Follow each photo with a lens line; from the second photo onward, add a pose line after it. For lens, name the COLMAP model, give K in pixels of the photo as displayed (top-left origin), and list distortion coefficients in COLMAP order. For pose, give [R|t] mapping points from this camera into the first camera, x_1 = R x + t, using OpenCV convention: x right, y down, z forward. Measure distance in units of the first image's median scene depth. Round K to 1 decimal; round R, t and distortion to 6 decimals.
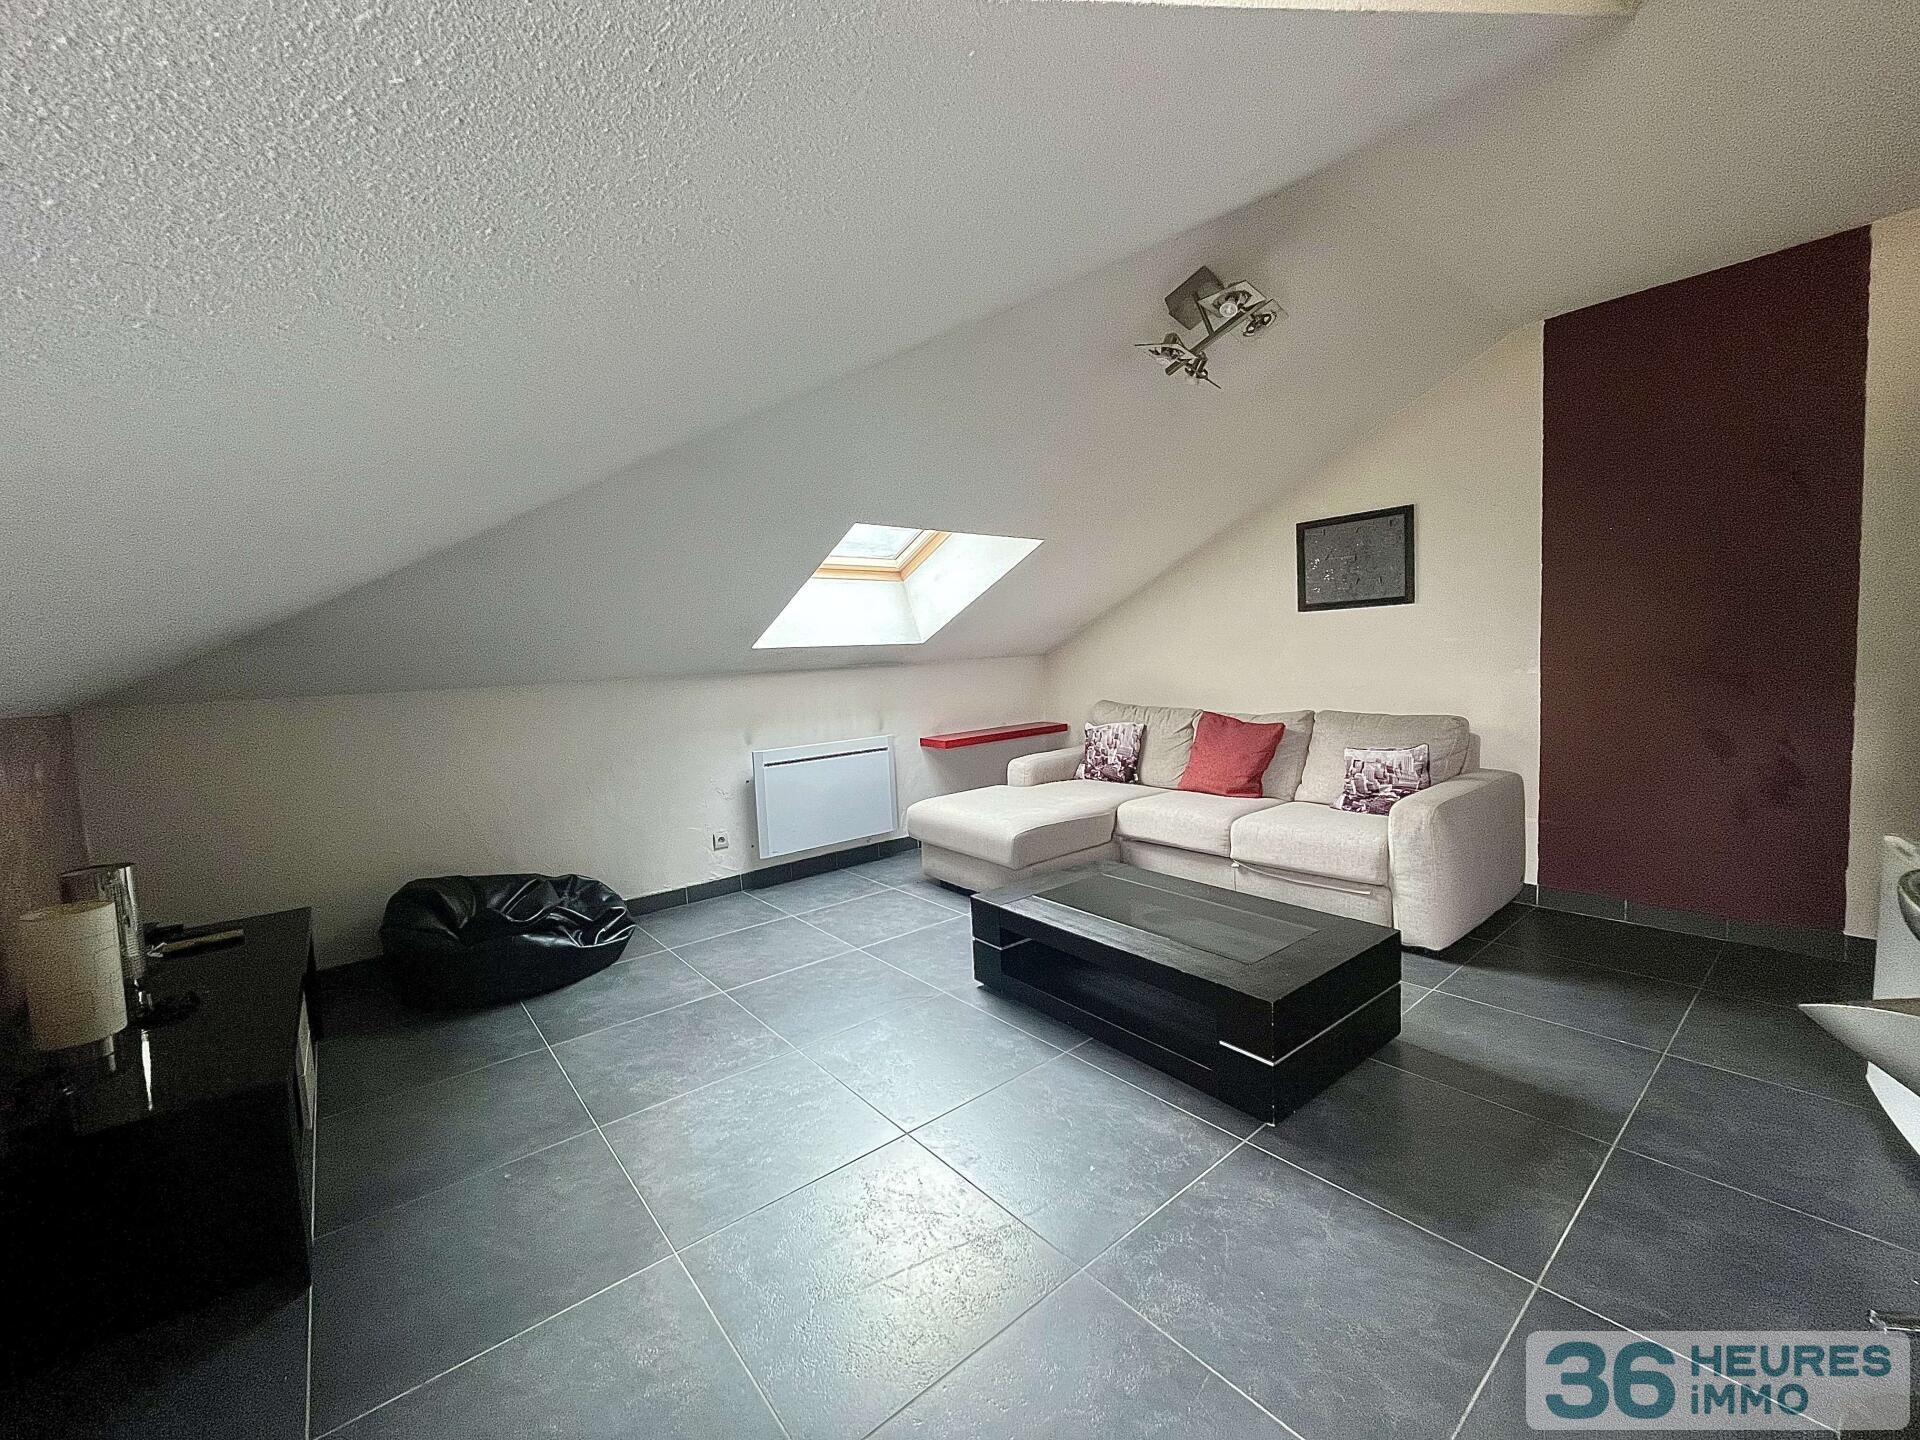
lens RADIAL K [[781.7, 0, 960.0], [0, 781.7, 720.0], [0, 0, 1]] dist [-0.004180, -0.000196]
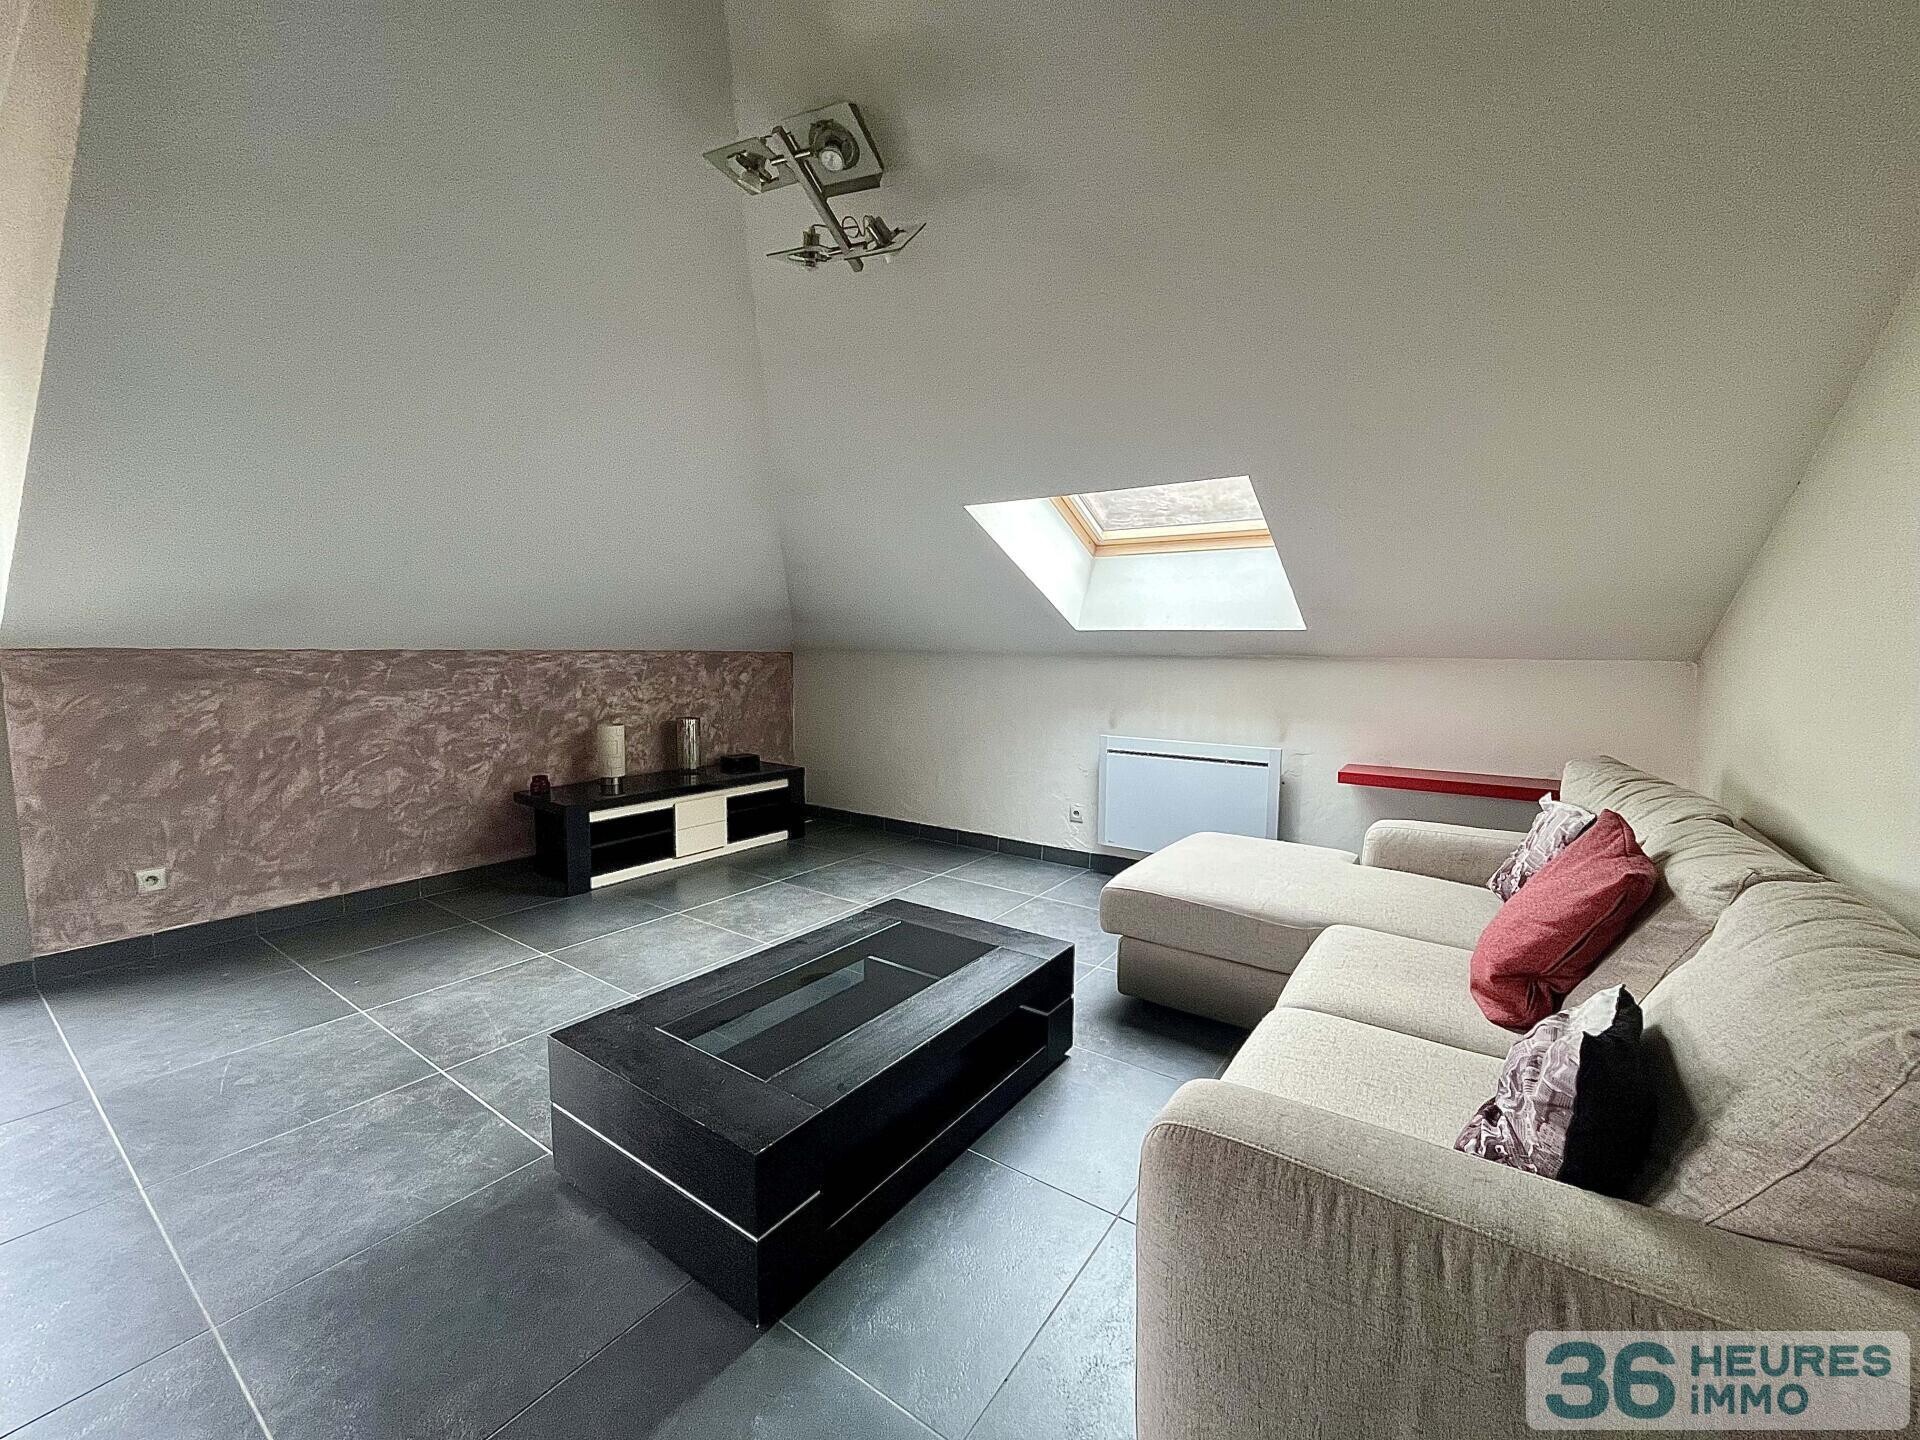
lens RADIAL K [[781.7, 0, 960.0], [0, 781.7, 720.0], [0, 0, 1]] dist [-0.004180, -0.000196]
pose [[0.269460, 0.130928, -0.954070, 0.644451], [-0.104047, 0.988873, 0.106318, -0.065933], [0.957374, 0.070620, 0.280085, 0.563099]]
